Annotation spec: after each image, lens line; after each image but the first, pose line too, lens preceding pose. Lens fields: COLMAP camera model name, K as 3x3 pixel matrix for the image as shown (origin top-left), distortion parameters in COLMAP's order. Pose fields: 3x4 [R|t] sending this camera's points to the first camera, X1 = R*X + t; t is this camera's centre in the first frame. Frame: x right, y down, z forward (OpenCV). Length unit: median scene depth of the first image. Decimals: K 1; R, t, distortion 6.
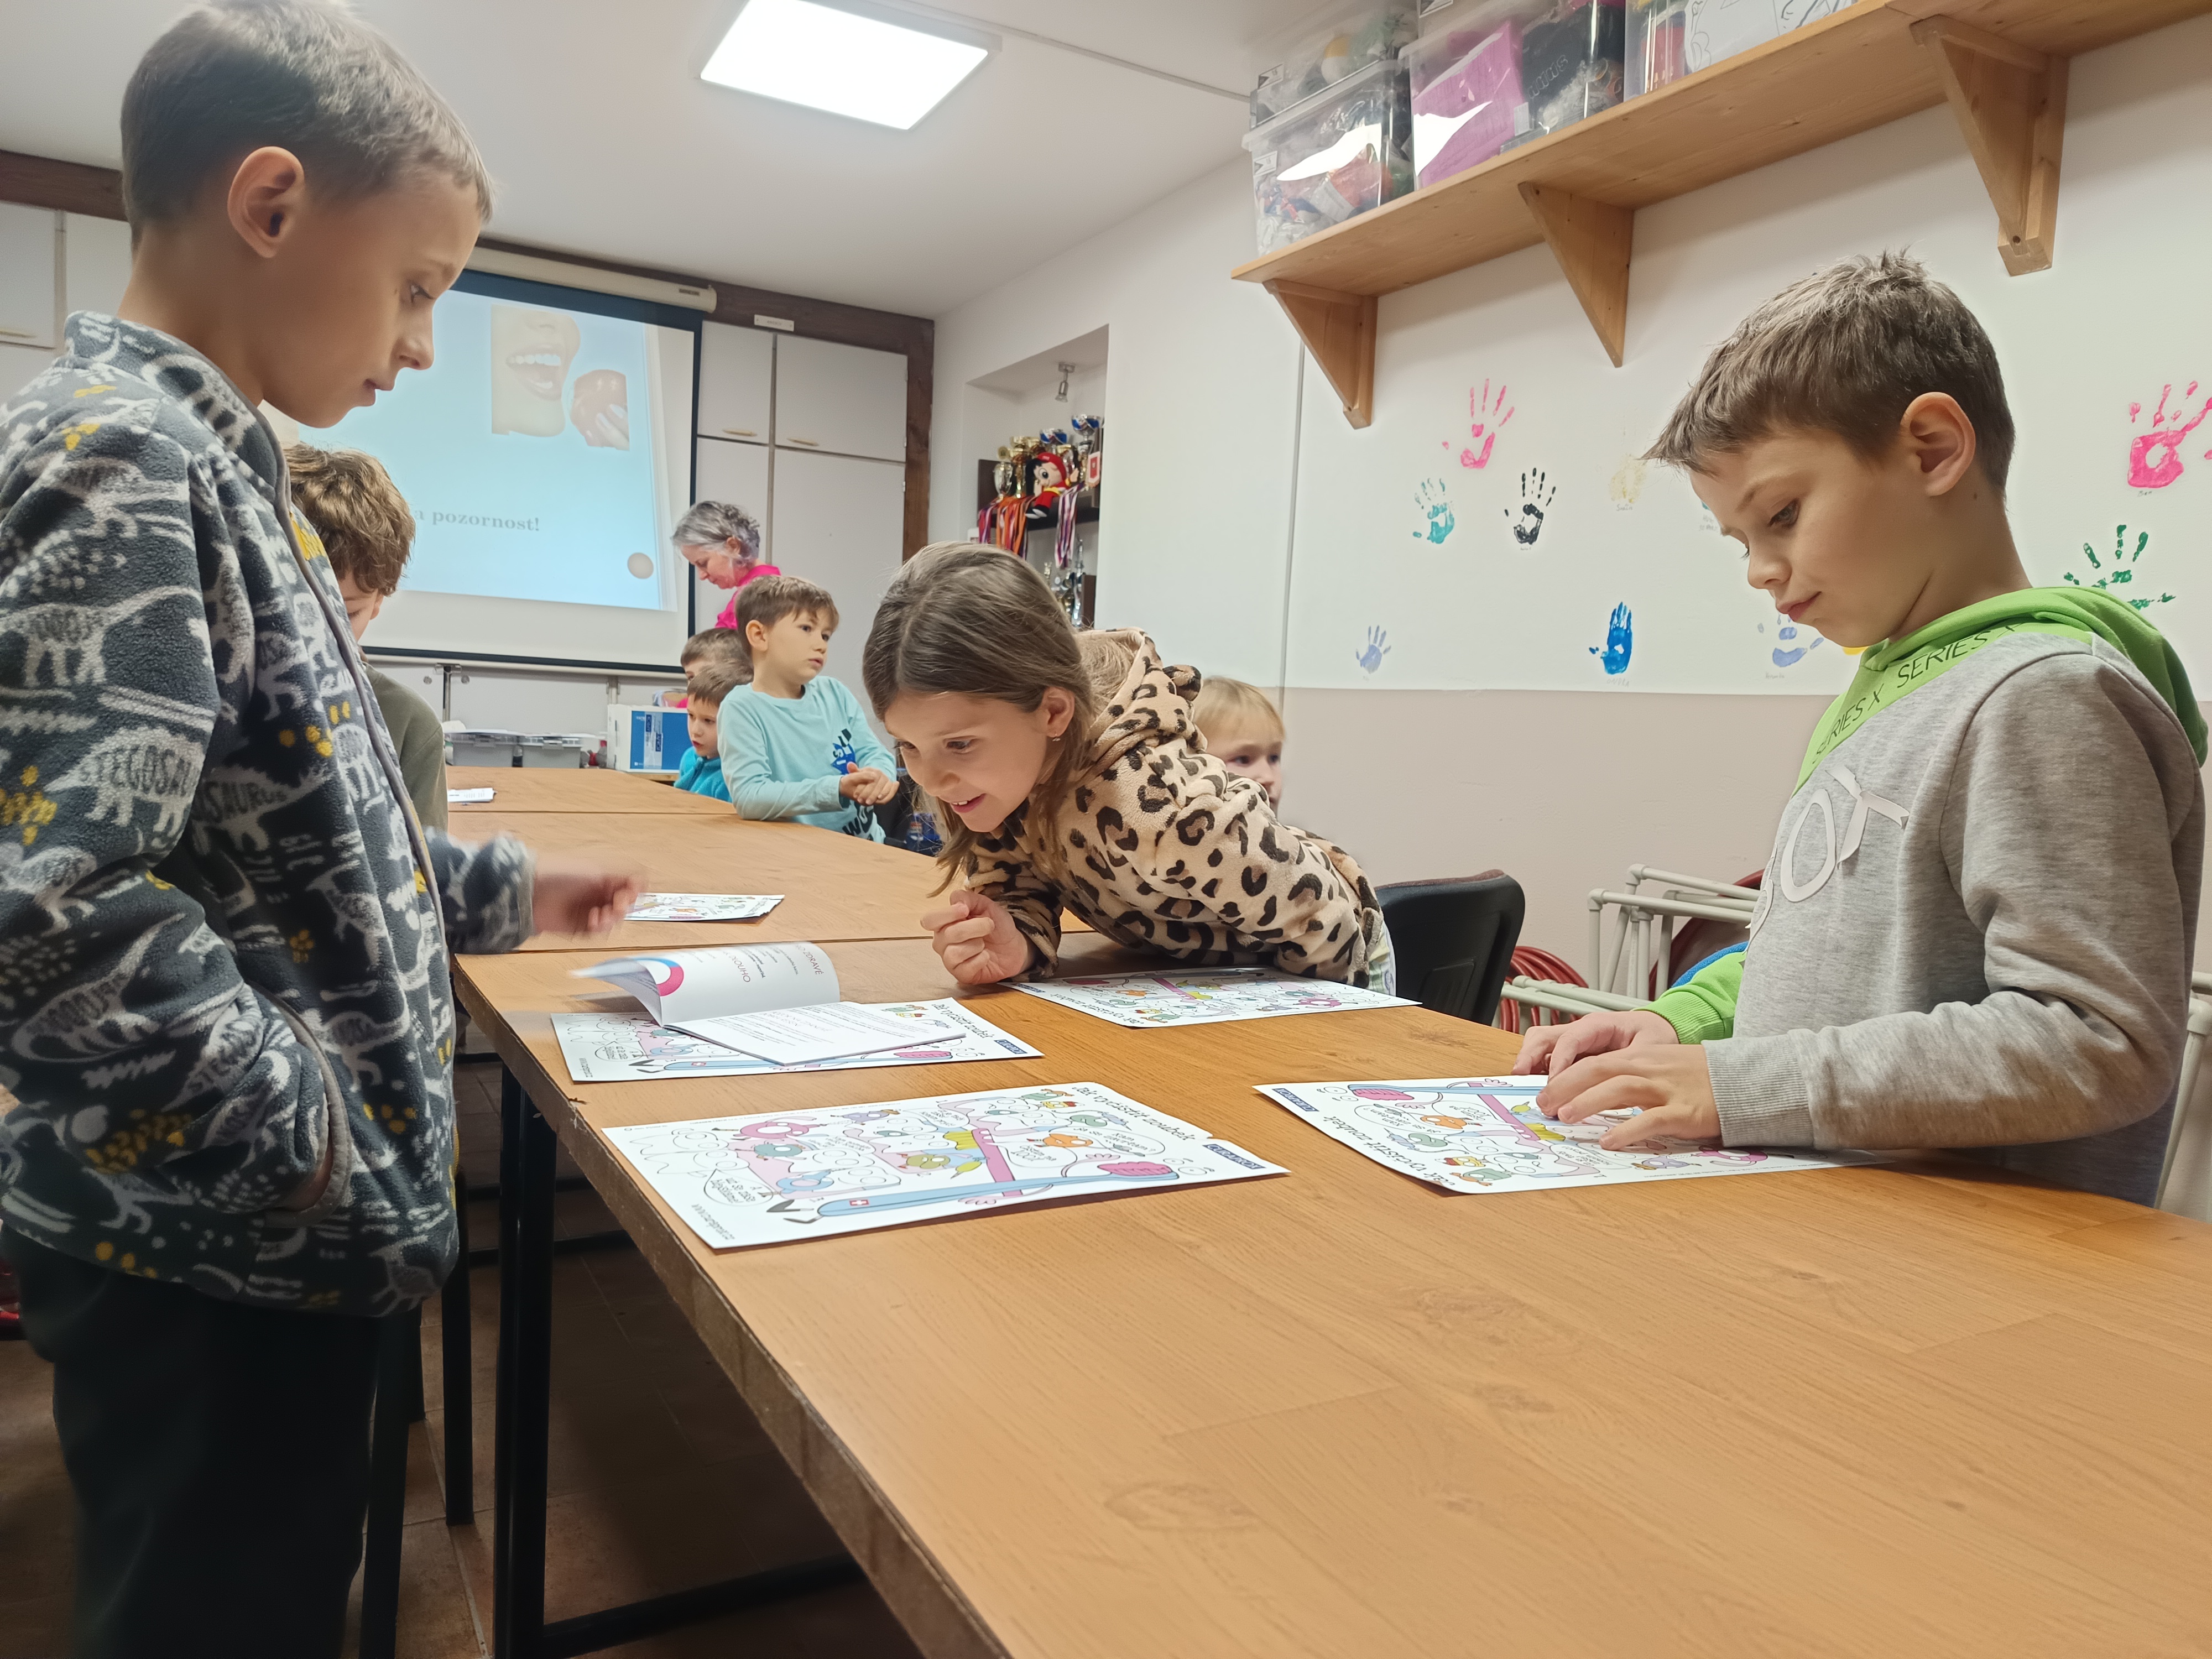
lens RADIAL K [[1543.5, 0, 1126.7], [0, 1543.5, 825.6], [0, 0, 1]] dist [0.026238, -0.004564]
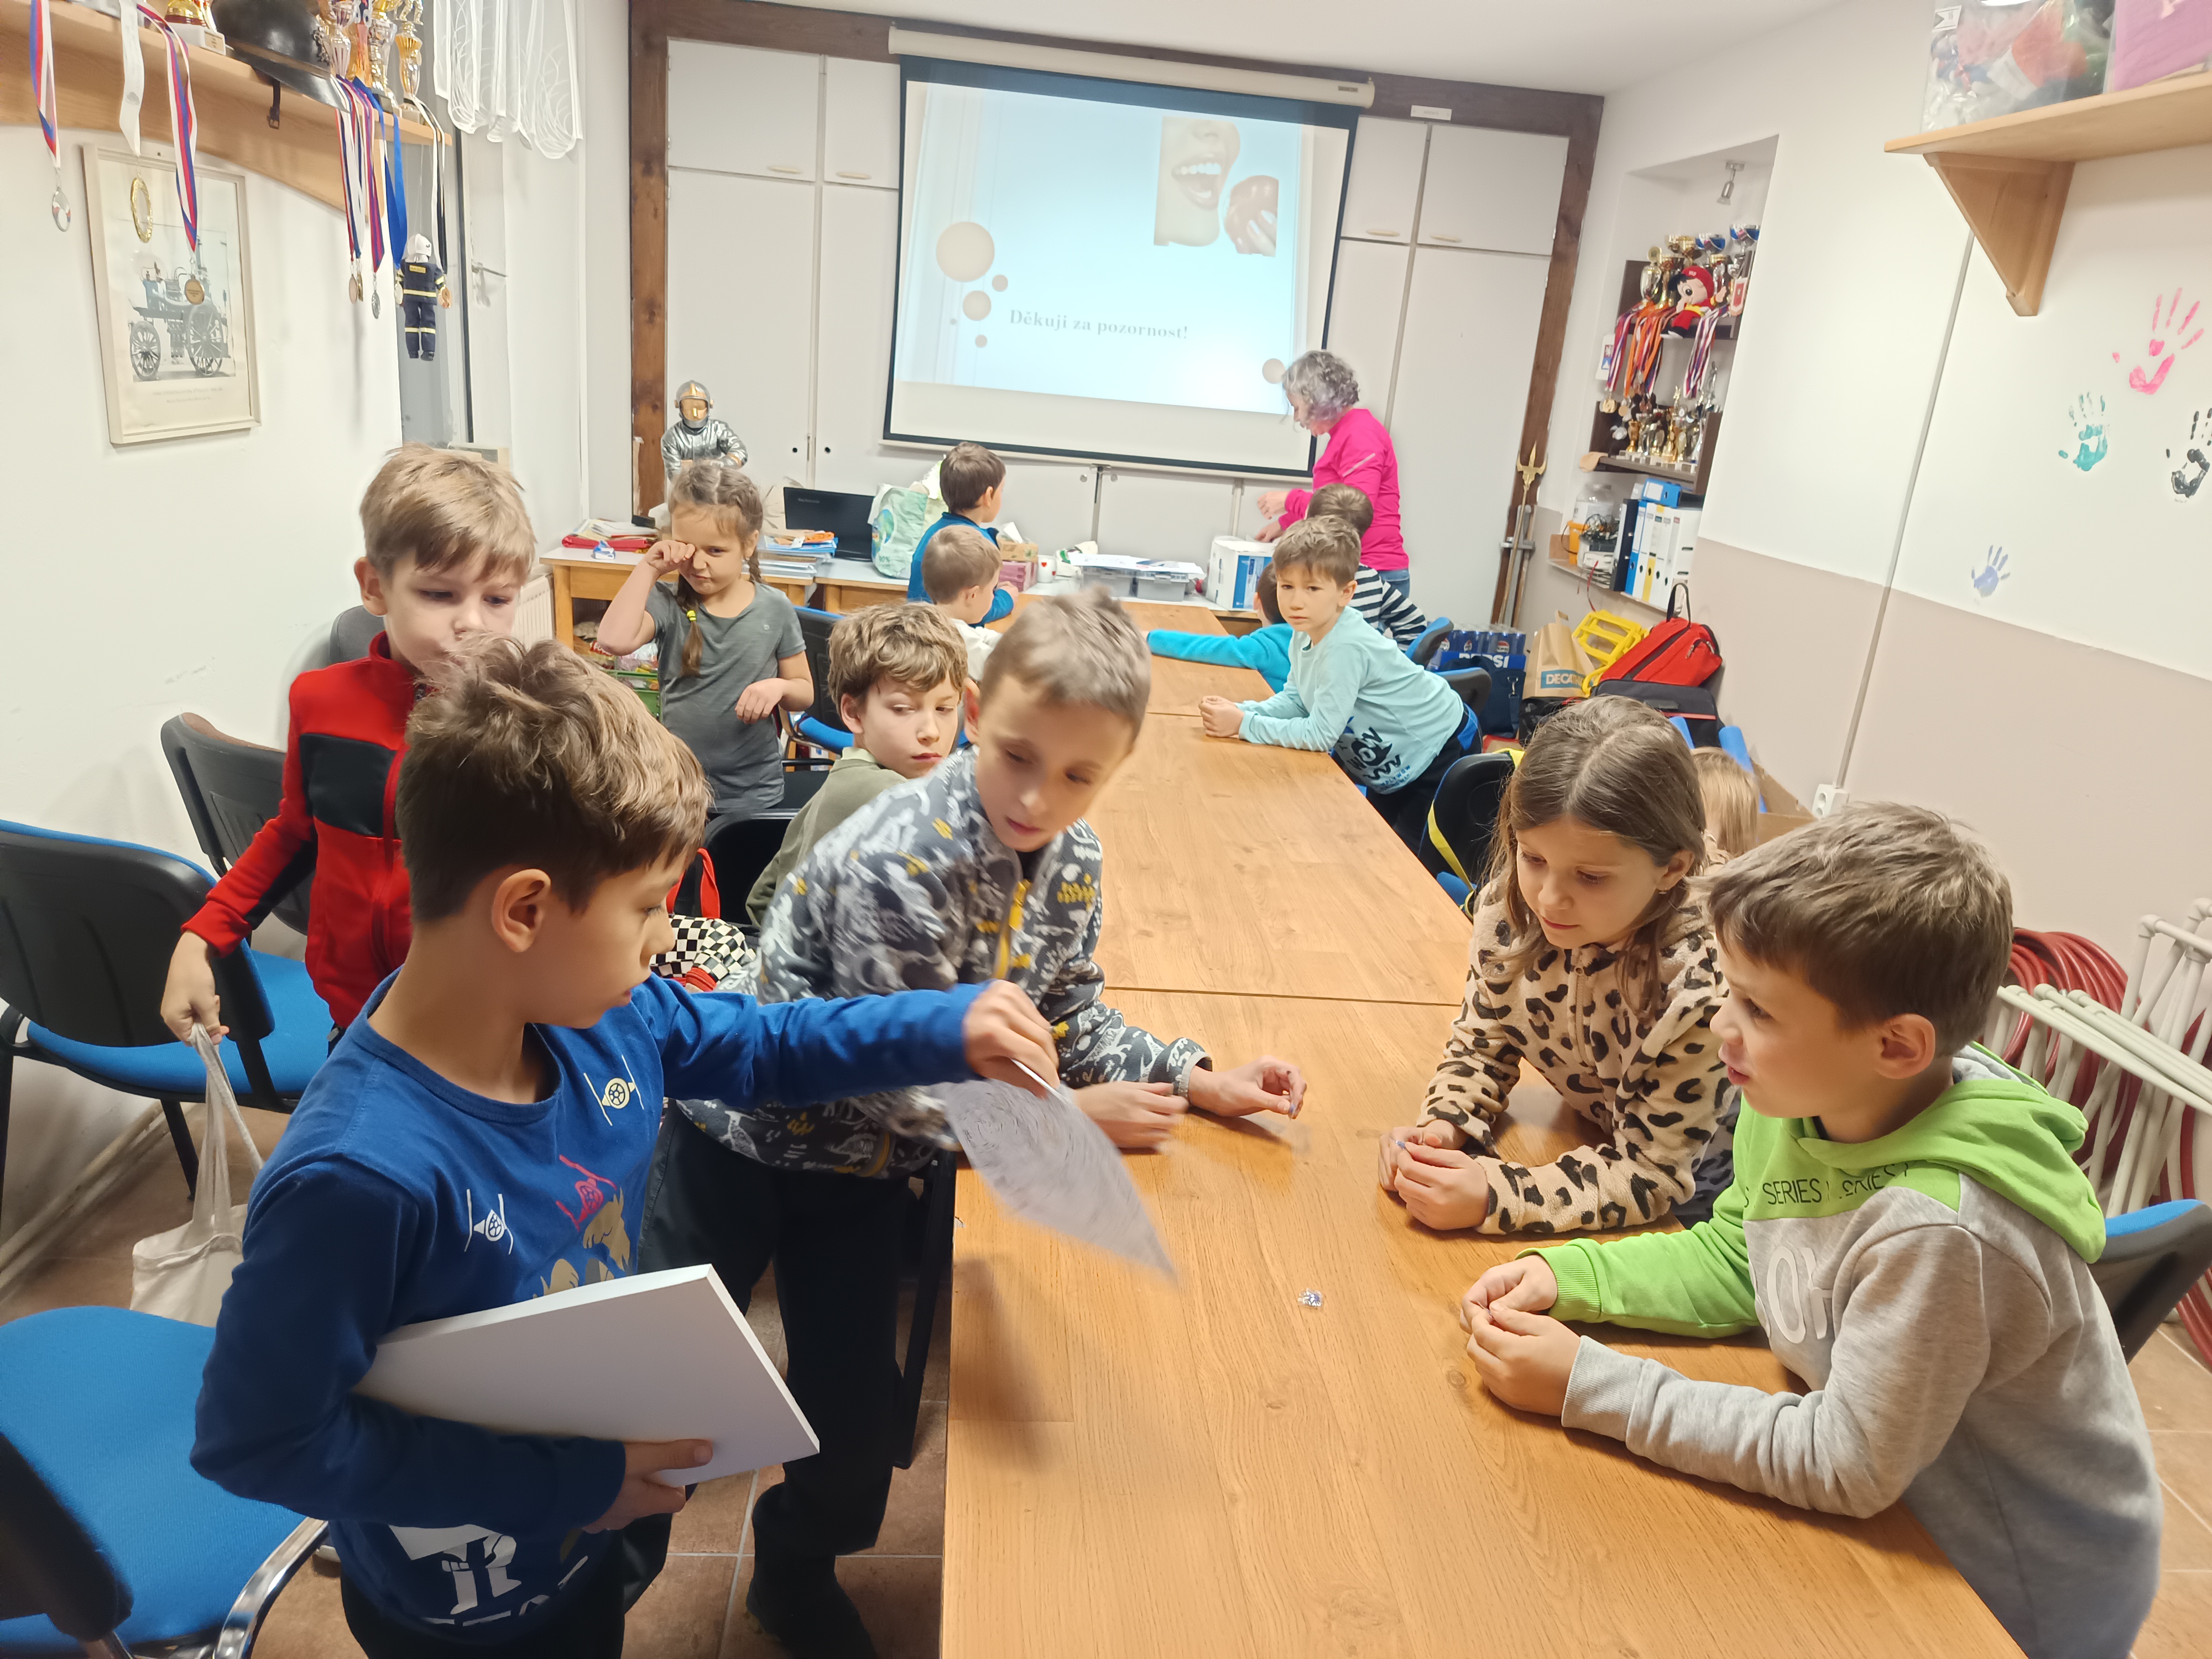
lens RADIAL K [[1552.9, 0, 1106.0], [0, 1552.9, 829.5], [0, 0, 1]] dist [0.004849, 0.004490]
pose [[0.903935, 0.159228, -0.396924, 0.054134], [-0.075265, 0.972850, 0.218857, -0.089497], [0.420996, -0.167958, 0.891377, -0.045395]]
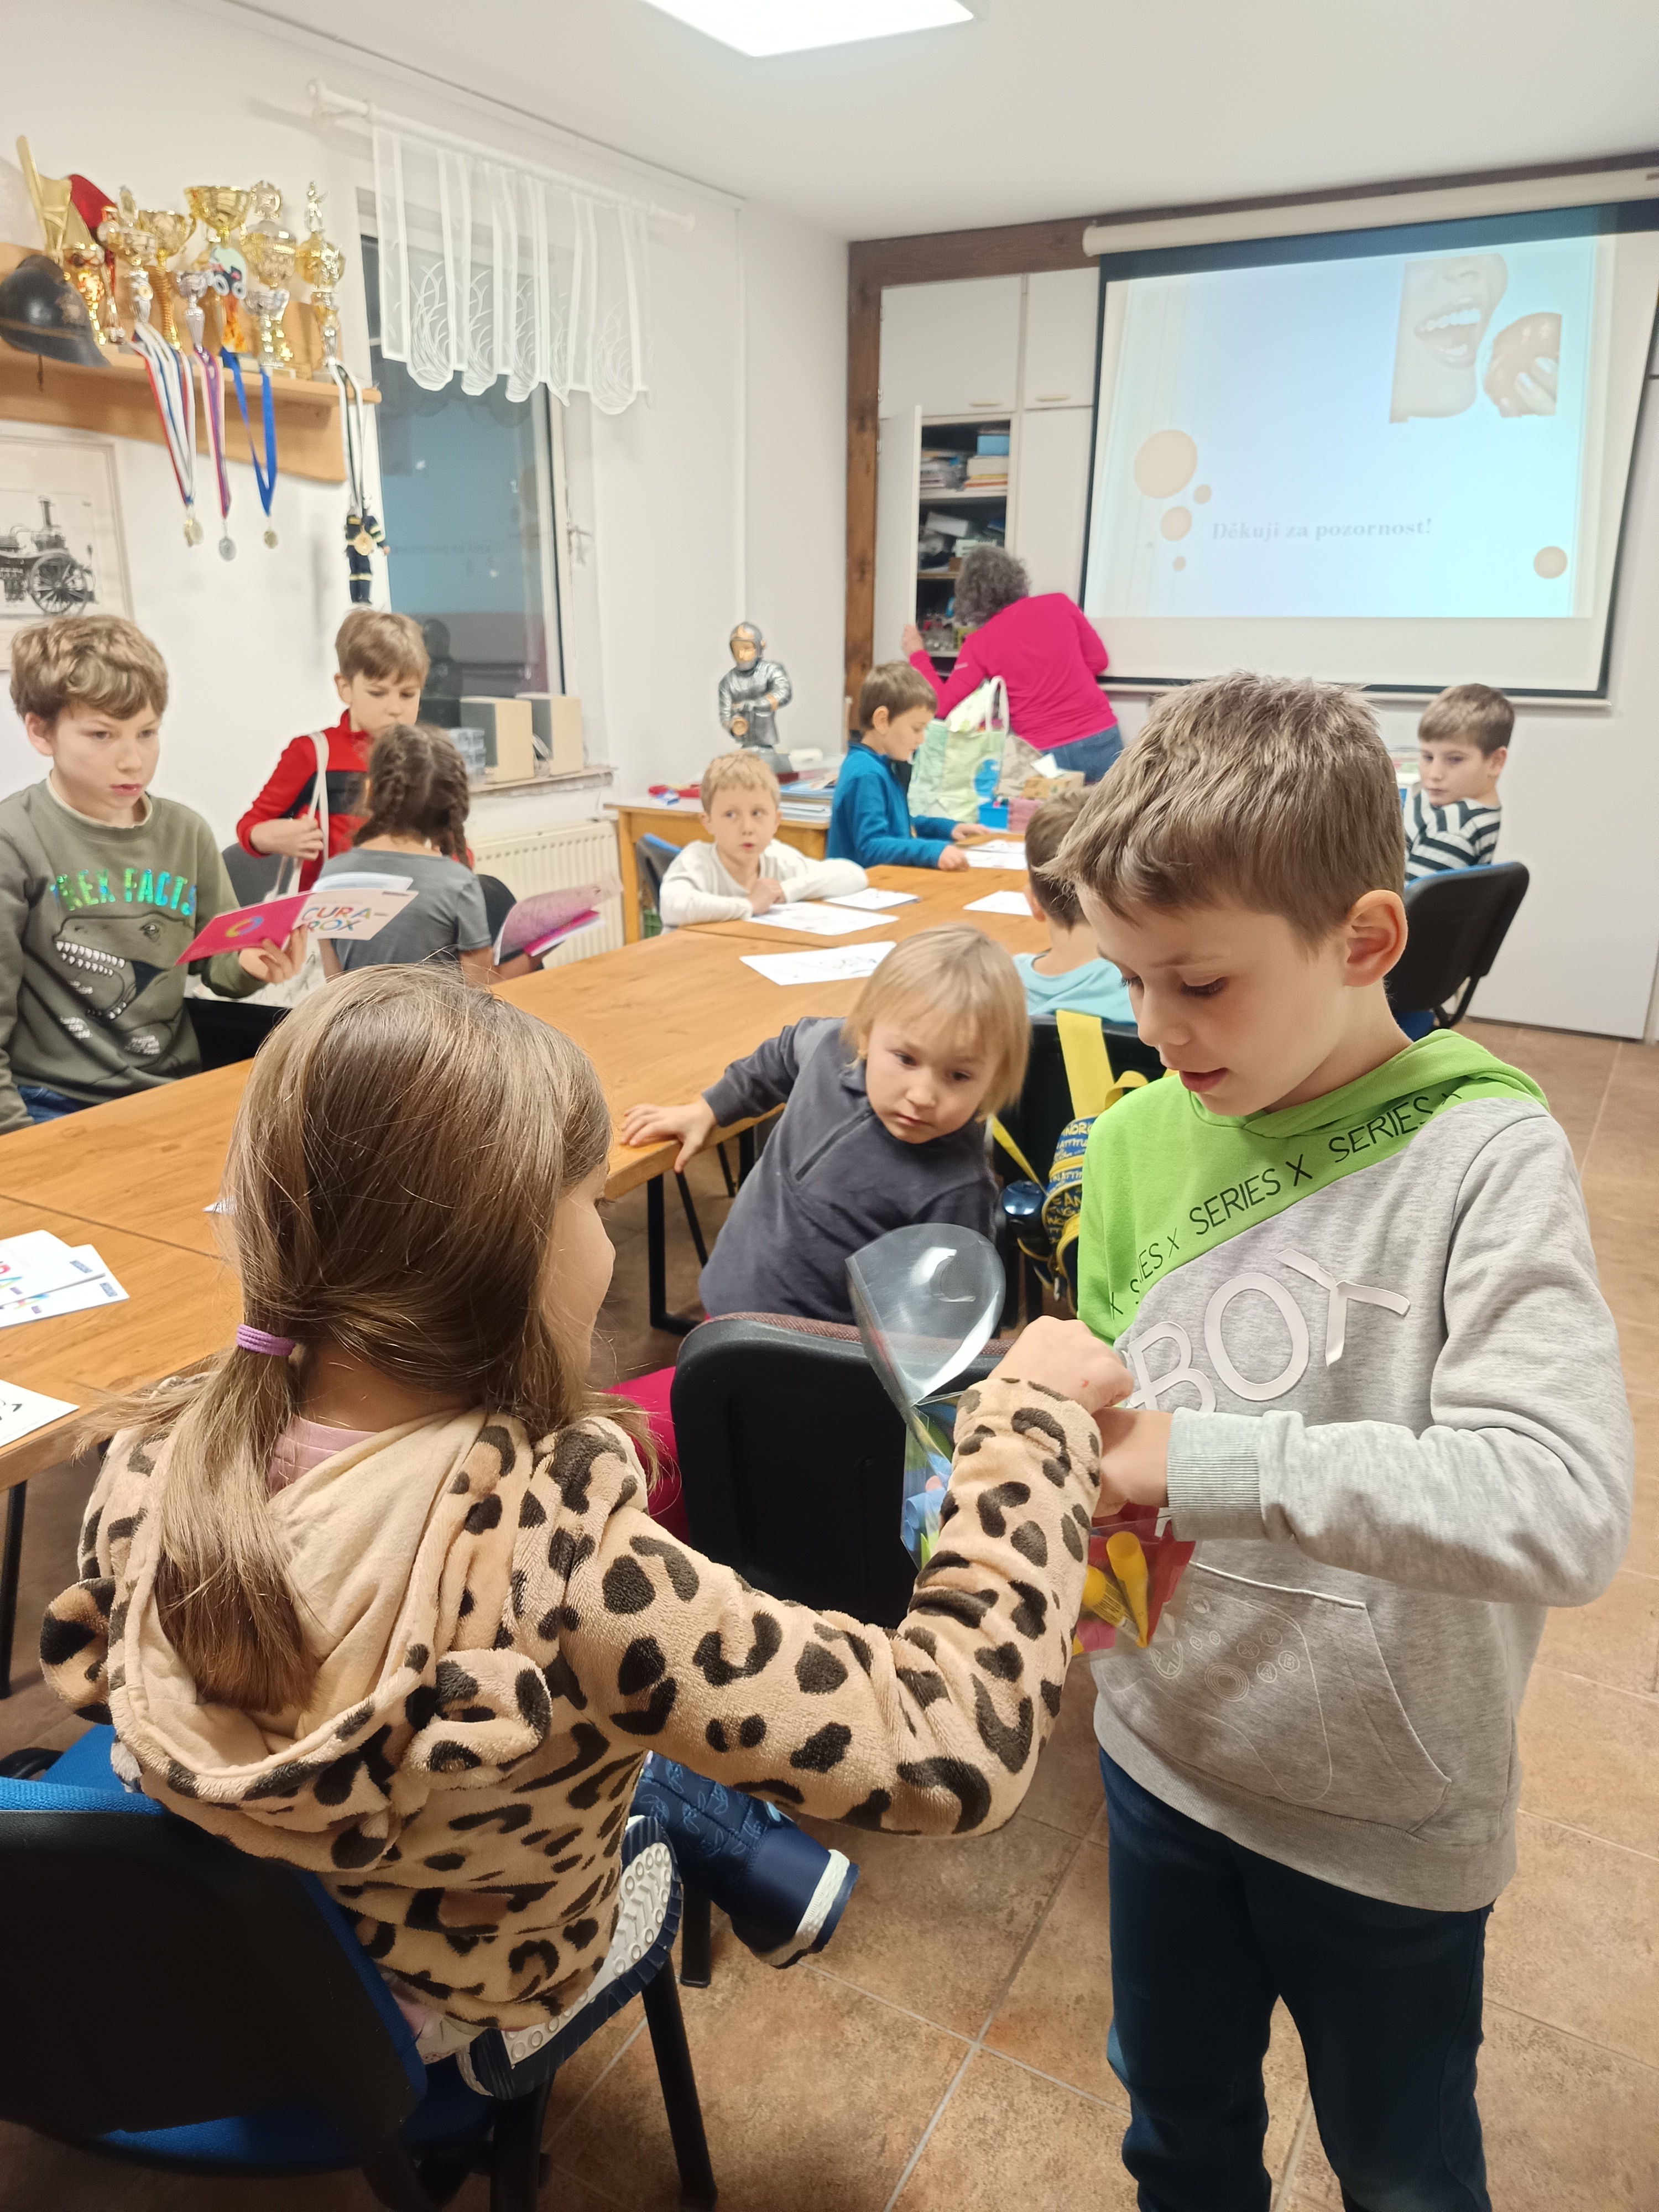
lens RADIAL K [[1582.8, 0, 829.5], [0, 1582.8, 1106.0], [0, 0, 1]] dist [0.005093, -0.005918]
pose [[0.511400, 0.215764, -0.831815, 0.256124], [-0.037899, 0.972687, 0.229004, -0.068520], [0.858507, -0.085587, 0.505610, 0.235646]]
